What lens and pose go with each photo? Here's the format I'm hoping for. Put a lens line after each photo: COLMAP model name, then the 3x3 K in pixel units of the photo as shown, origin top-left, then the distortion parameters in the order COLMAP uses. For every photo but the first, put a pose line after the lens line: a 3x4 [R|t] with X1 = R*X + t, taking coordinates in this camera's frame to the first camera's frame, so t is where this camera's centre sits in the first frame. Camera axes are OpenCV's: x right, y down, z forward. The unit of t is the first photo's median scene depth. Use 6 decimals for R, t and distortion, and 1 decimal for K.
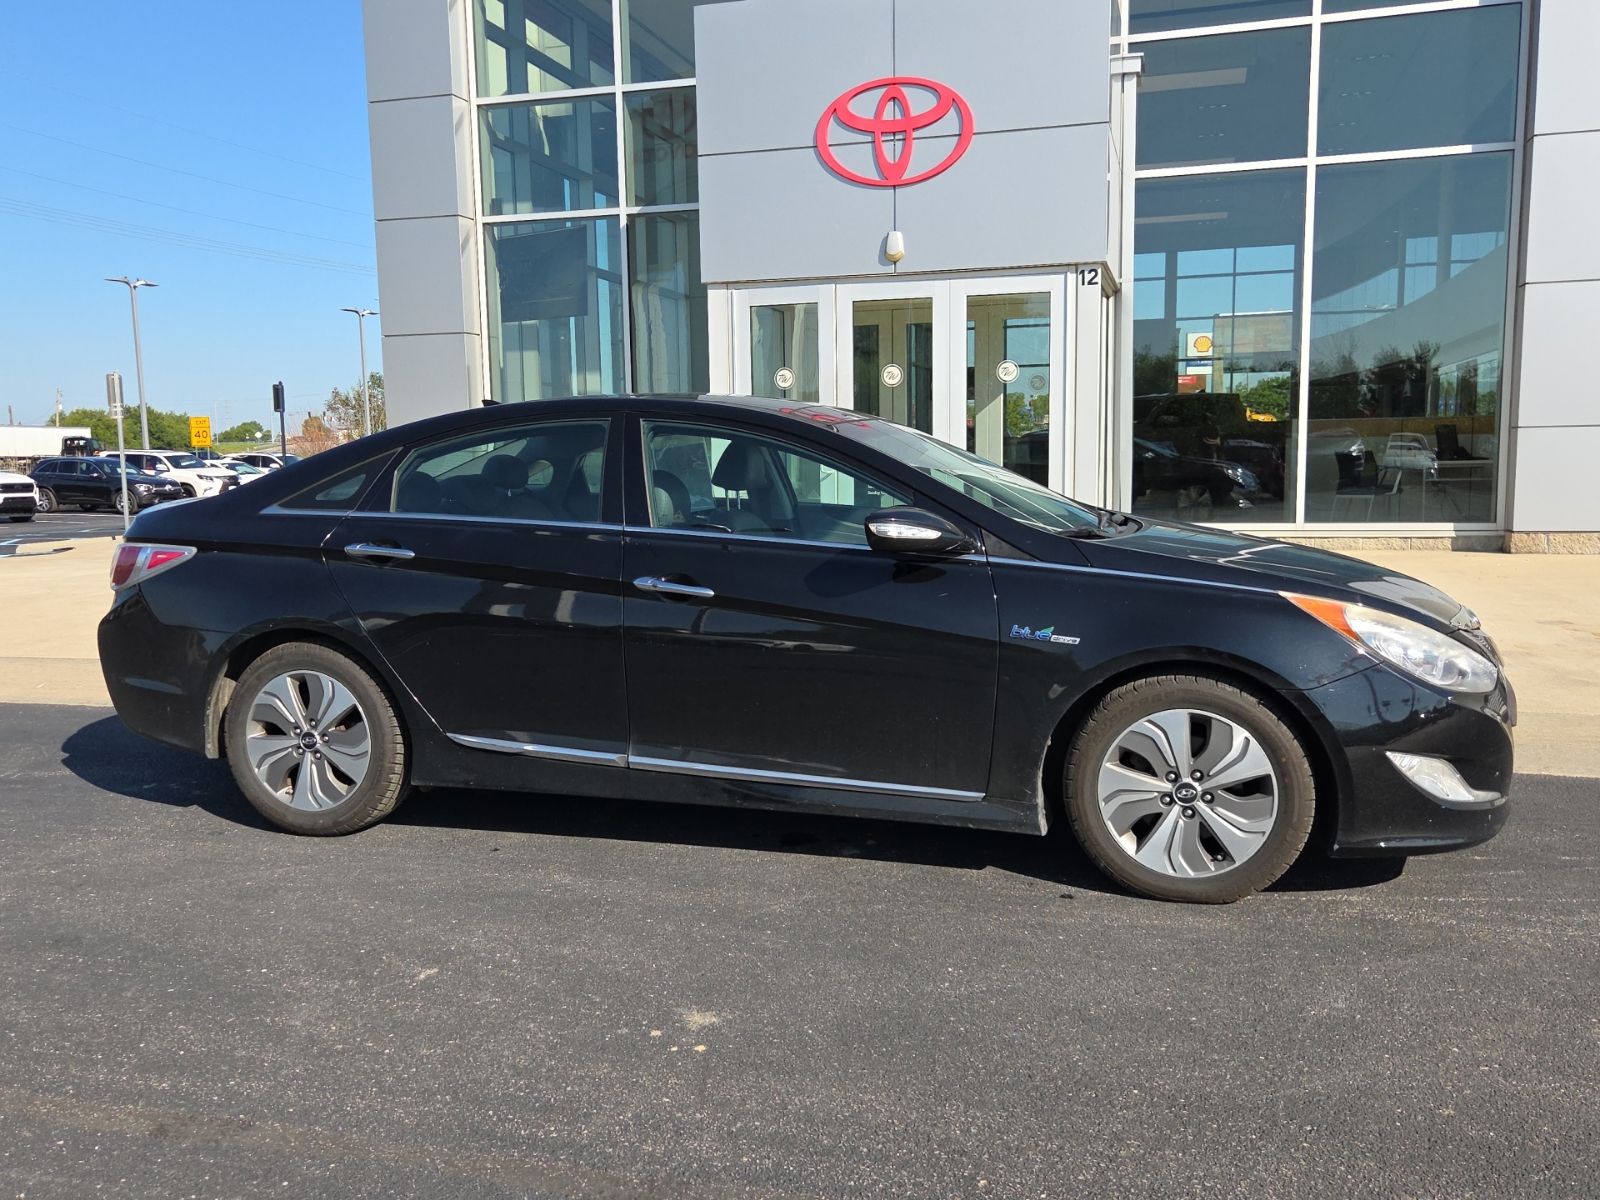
lens RADIAL K [[1348.0, 0, 807.6], [0, 1348.0, 605.0], [0, 0, 1]] dist [0.070387, -0.053143]
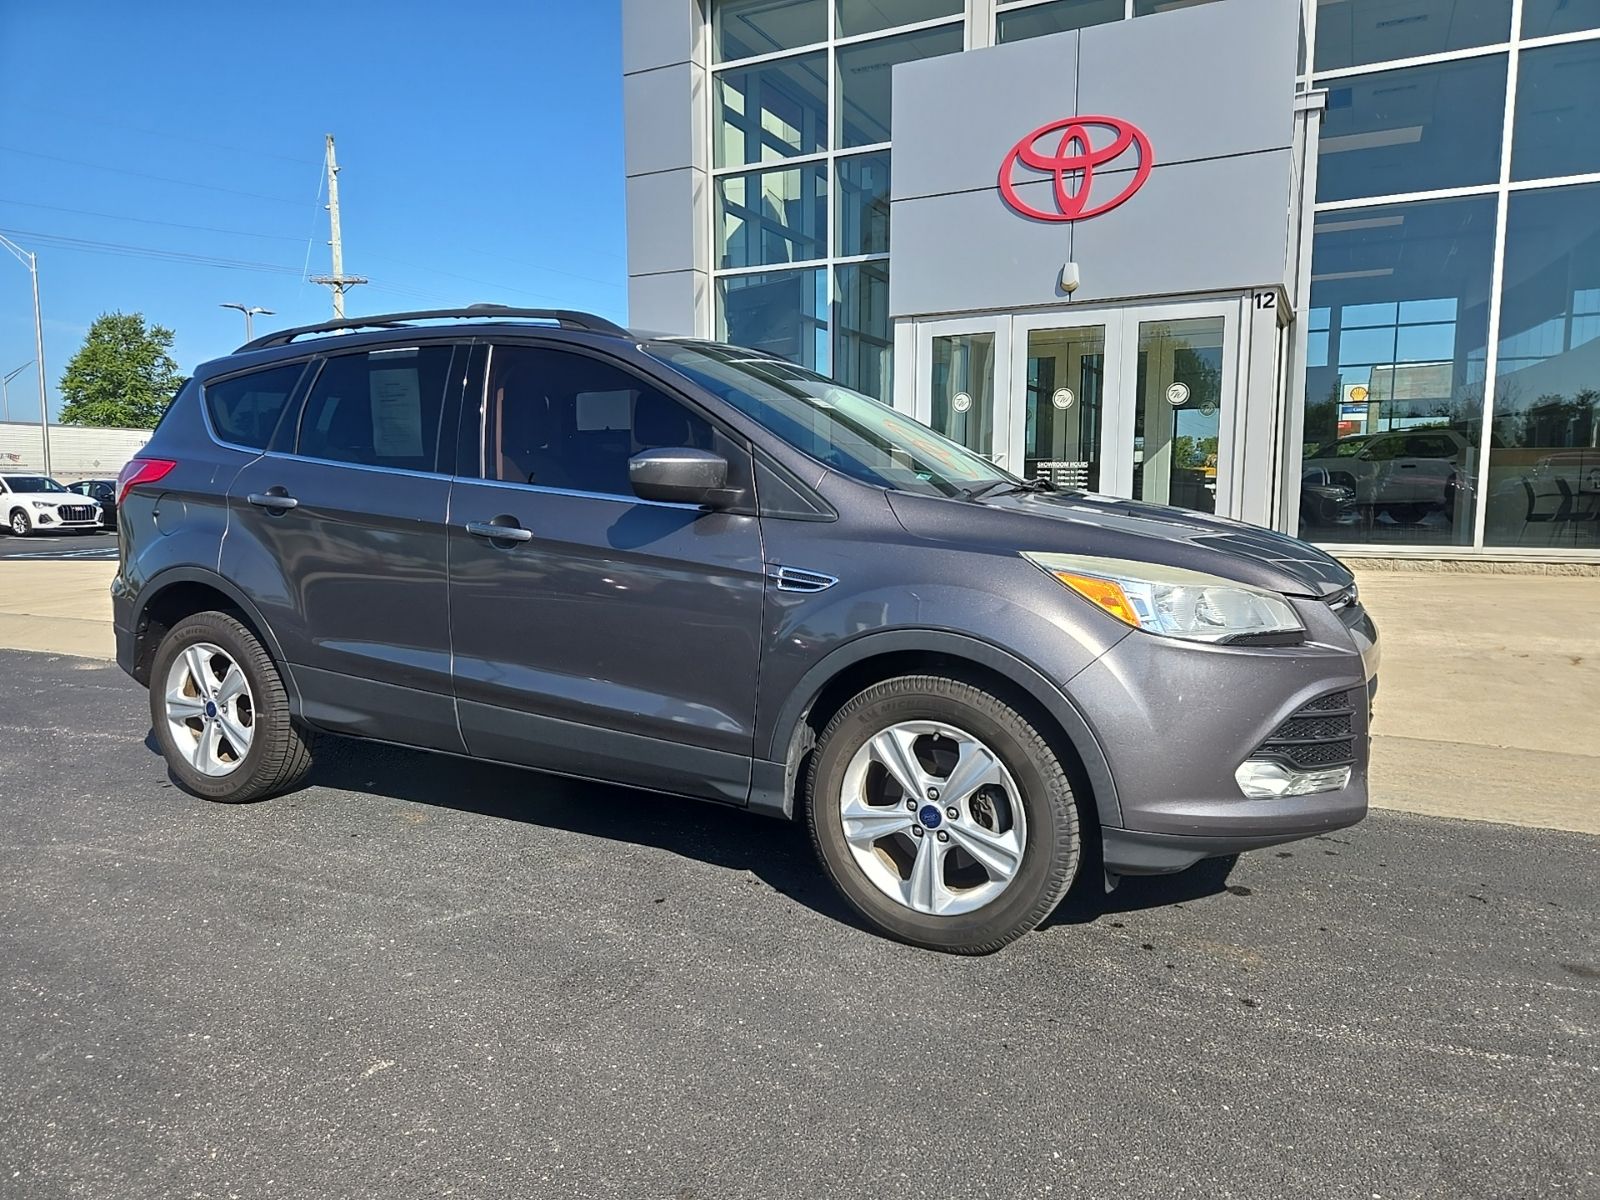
lens RADIAL K [[1071.6, 0, 798.5], [0, 1071.6, 601.7], [0, 0, 1]] dist [0.077008, -0.061845]
pose [[0.982252, 0.034496, -0.184364, 0.019997], [-0.035008, 0.999387, 0.000480, -0.002577], [0.184268, 0.005983, 0.982858, 0.124229]]
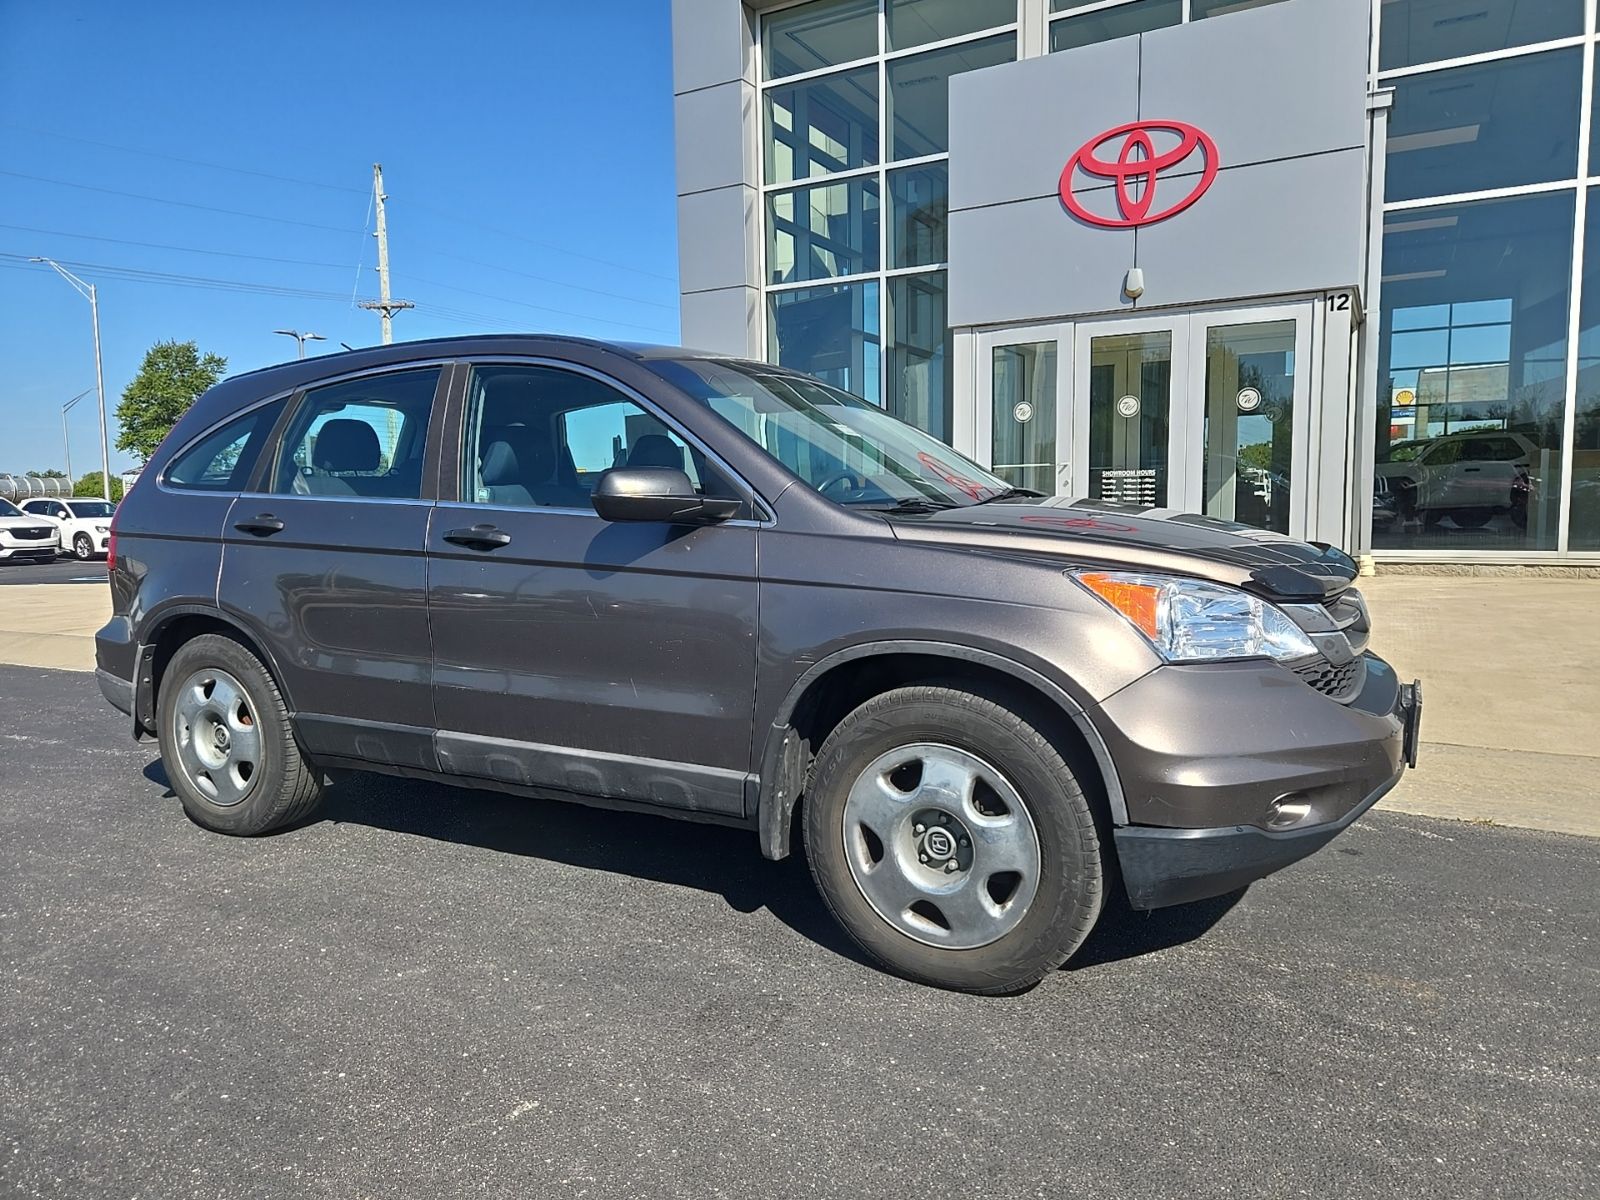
lens RADIAL K [[1069.5, 0, 802.3], [0, 1069.5, 597.3], [0, 0, 1]] dist [0.081499, -0.067361]
pose [[0.976072, 0.019581, -0.216562, -0.000618], [-0.023435, 0.999609, -0.015240, -0.002550], [0.216179, 0.019950, 0.976150, 0.128899]]
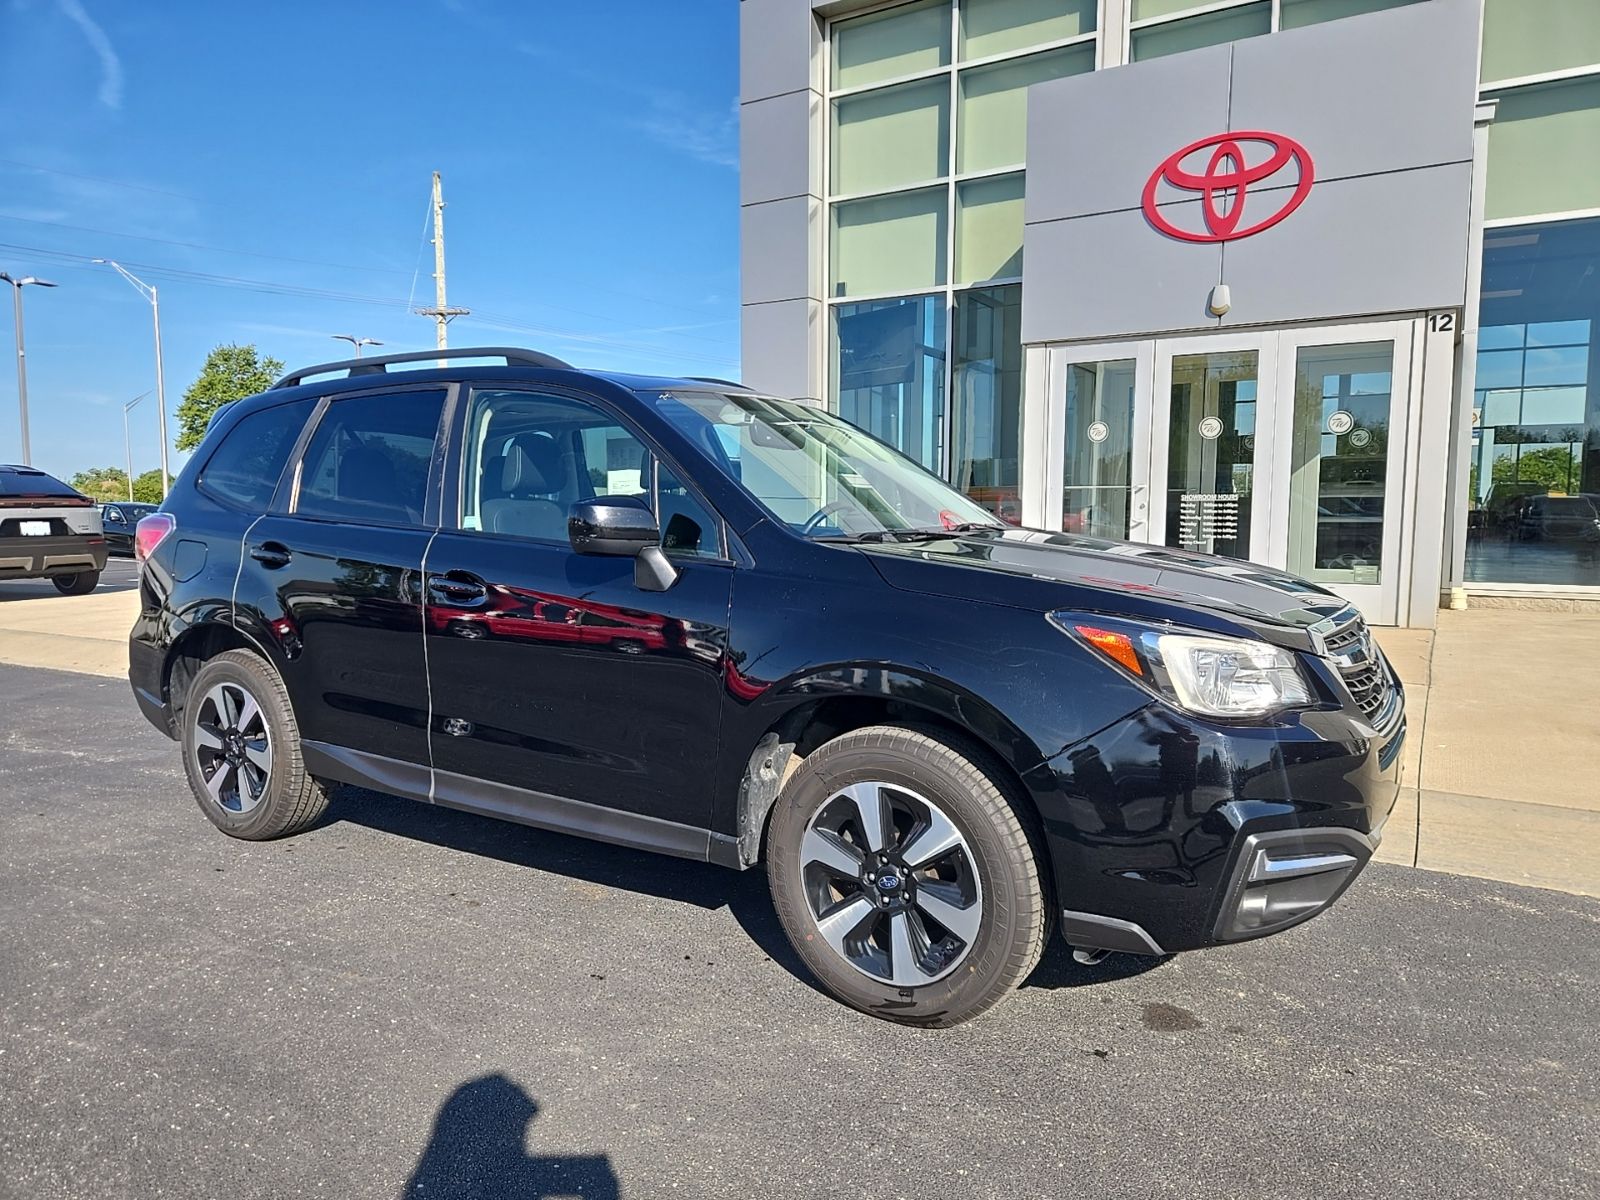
lens RADIAL K [[1071.5, 0, 804.3], [0, 1071.5, 599.5], [0, 0, 1]] dist [0.083593, -0.068282]
pose [[0.966910, 0.039758, -0.252001, -0.022129], [-0.046816, 0.998660, -0.022070, -0.010173], [0.250786, 0.033137, 0.967475, 0.146929]]
